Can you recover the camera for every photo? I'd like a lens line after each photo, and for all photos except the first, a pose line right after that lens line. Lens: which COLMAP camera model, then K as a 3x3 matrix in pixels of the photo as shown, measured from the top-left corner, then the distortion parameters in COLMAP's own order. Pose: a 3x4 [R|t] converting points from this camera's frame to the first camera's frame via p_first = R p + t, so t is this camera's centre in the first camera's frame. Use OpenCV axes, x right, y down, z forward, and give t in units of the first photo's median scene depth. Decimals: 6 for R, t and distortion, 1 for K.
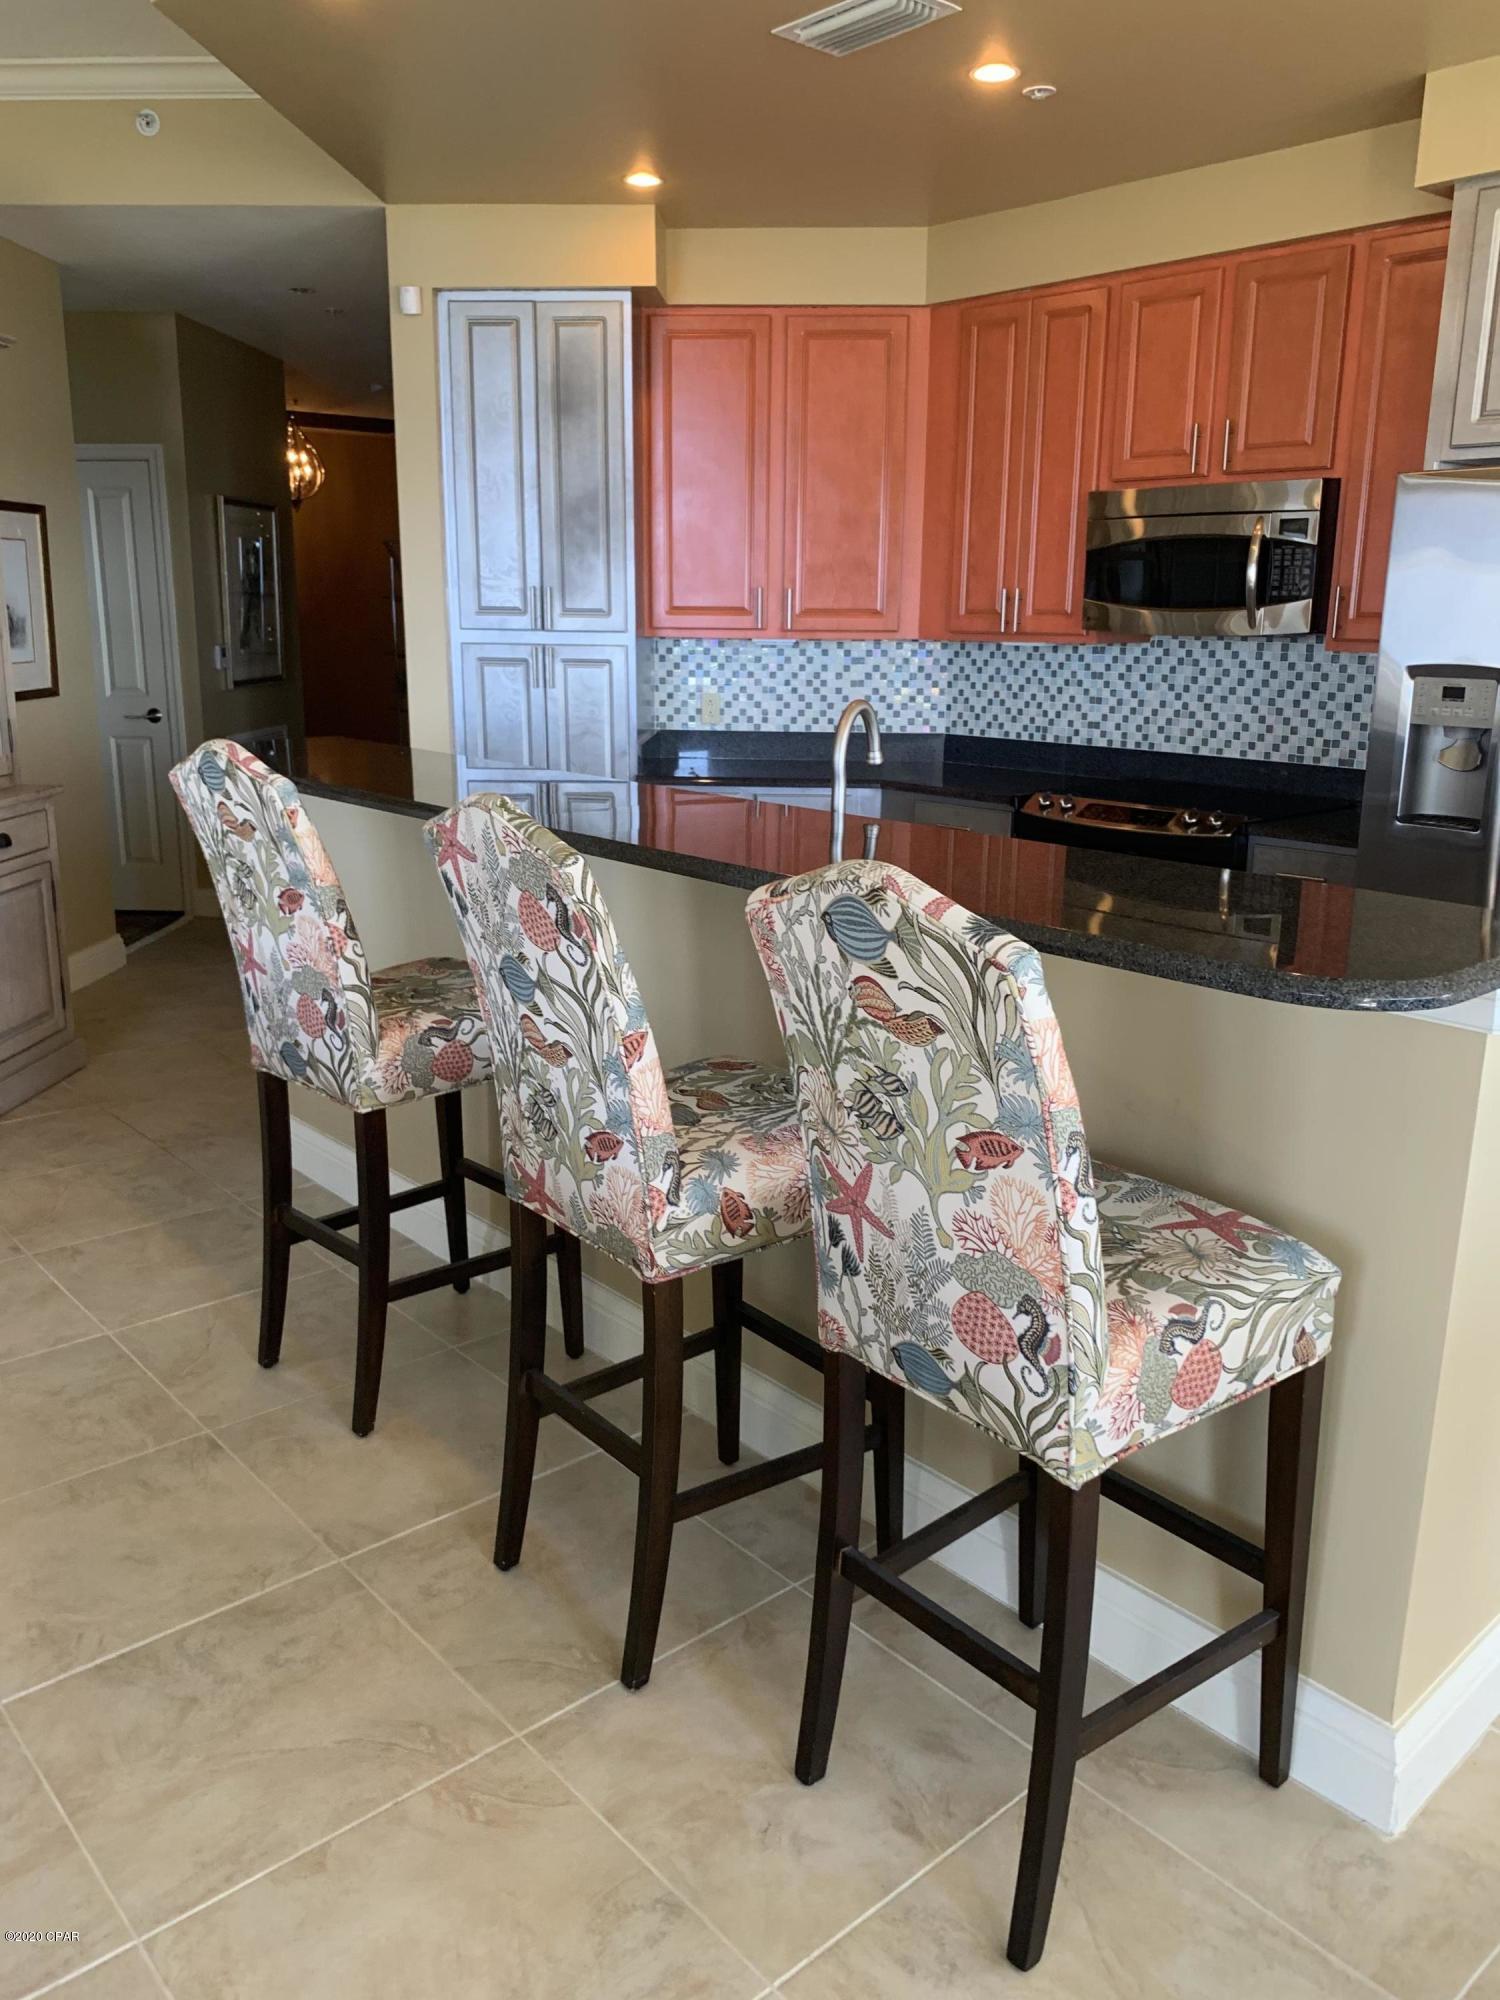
lens RADIAL K [[1522.8, 0, 764.3], [0, 1522.8, 993.8], [0, 0, 1]] dist [0.016965, -0.024643]
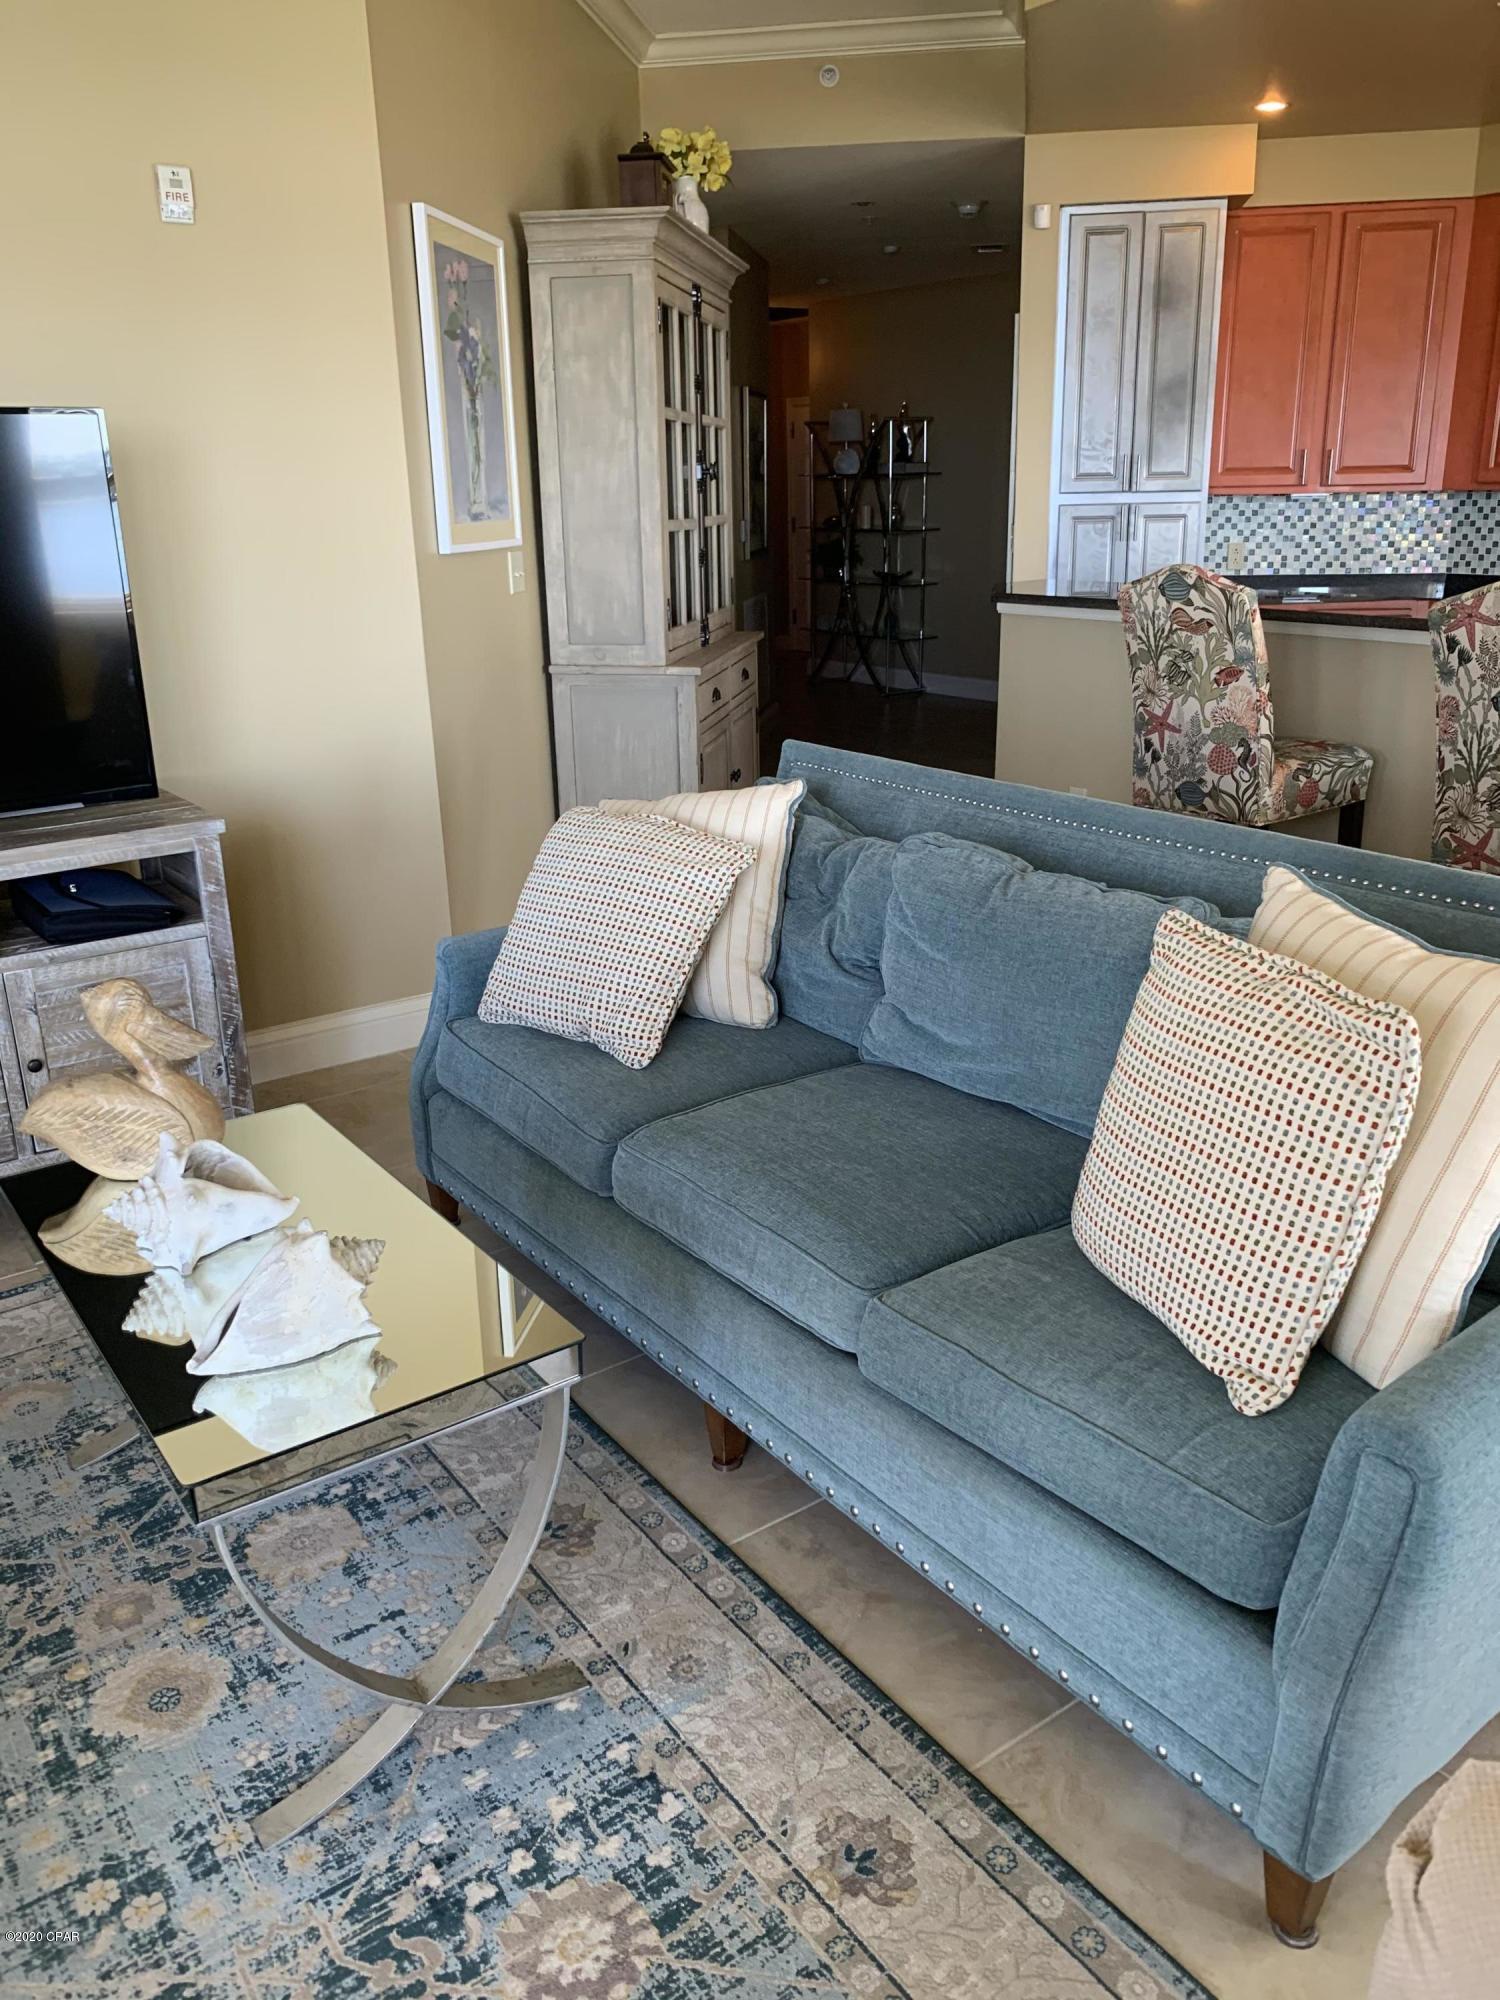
lens RADIAL K [[1522.8, 0, 738.2], [0, 1522.8, 1001.1], [0, 0, 1]] dist [0.016965, -0.024643]
pose [[0.993667, 0.008102, -0.112069, -0.312488], [0.000856, 0.996822, 0.079658, 0.067728], [0.112358, -0.079250, 0.990502, -0.265776]]
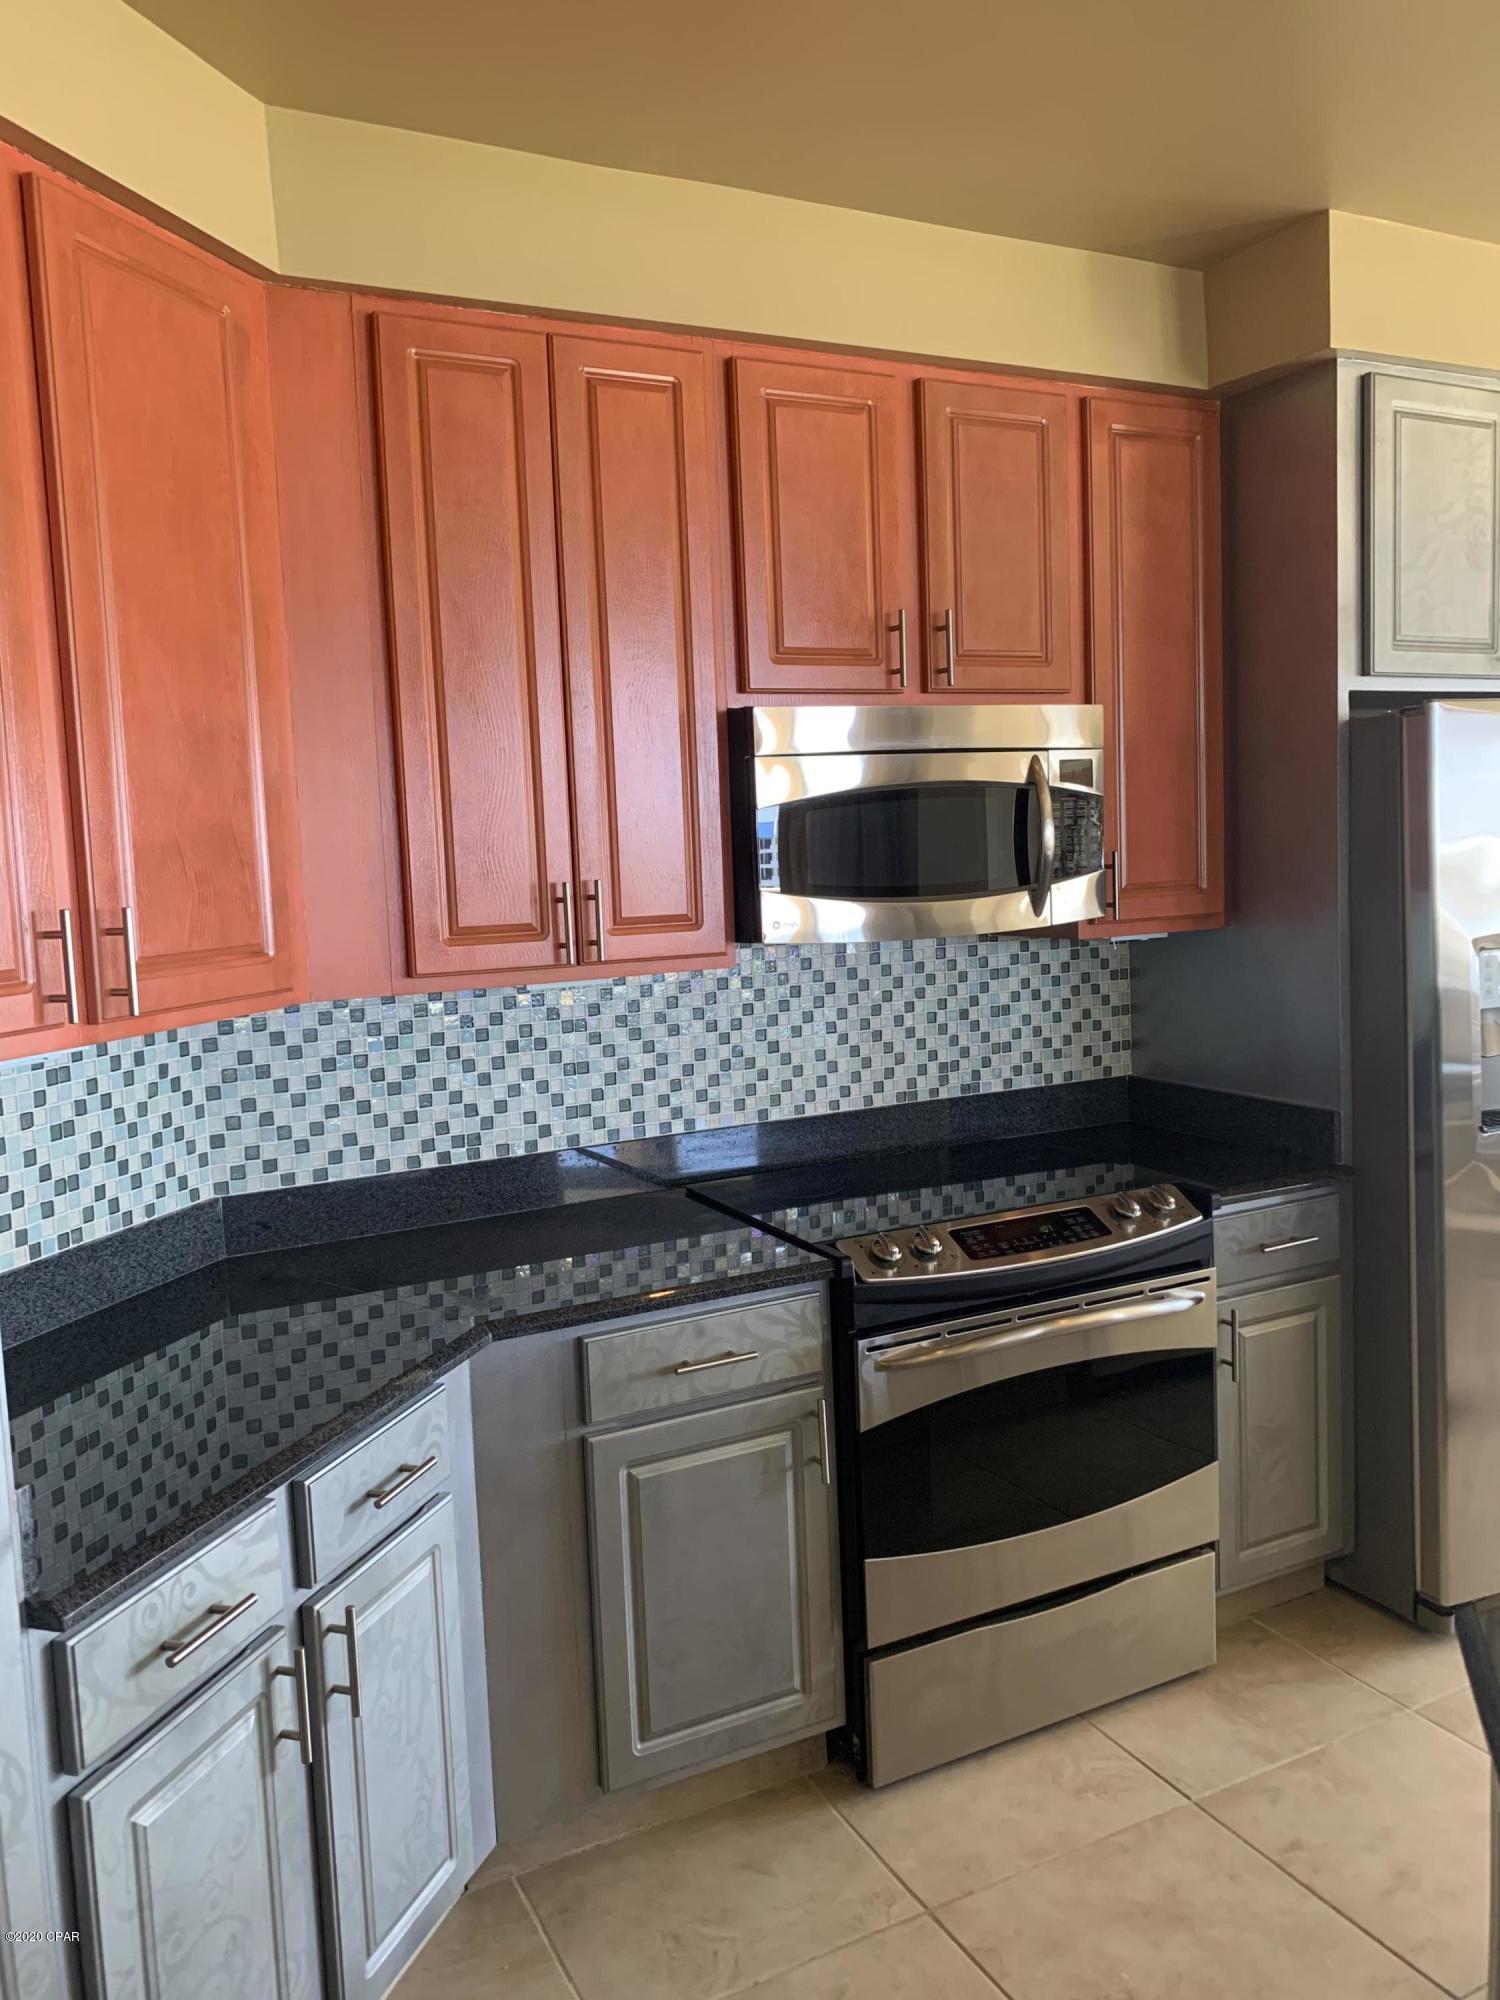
lens RADIAL K [[1522.8, 0, 745.3], [0, 1522.8, 998.4], [0, 0, 1]] dist [0.016965, -0.024643]
pose [[0.251930, -0.110295, 0.961440, -0.303423], [0.282677, 0.958543, 0.035891, -0.219232], [-0.925540, 0.262735, 0.272664, 0.780190]]
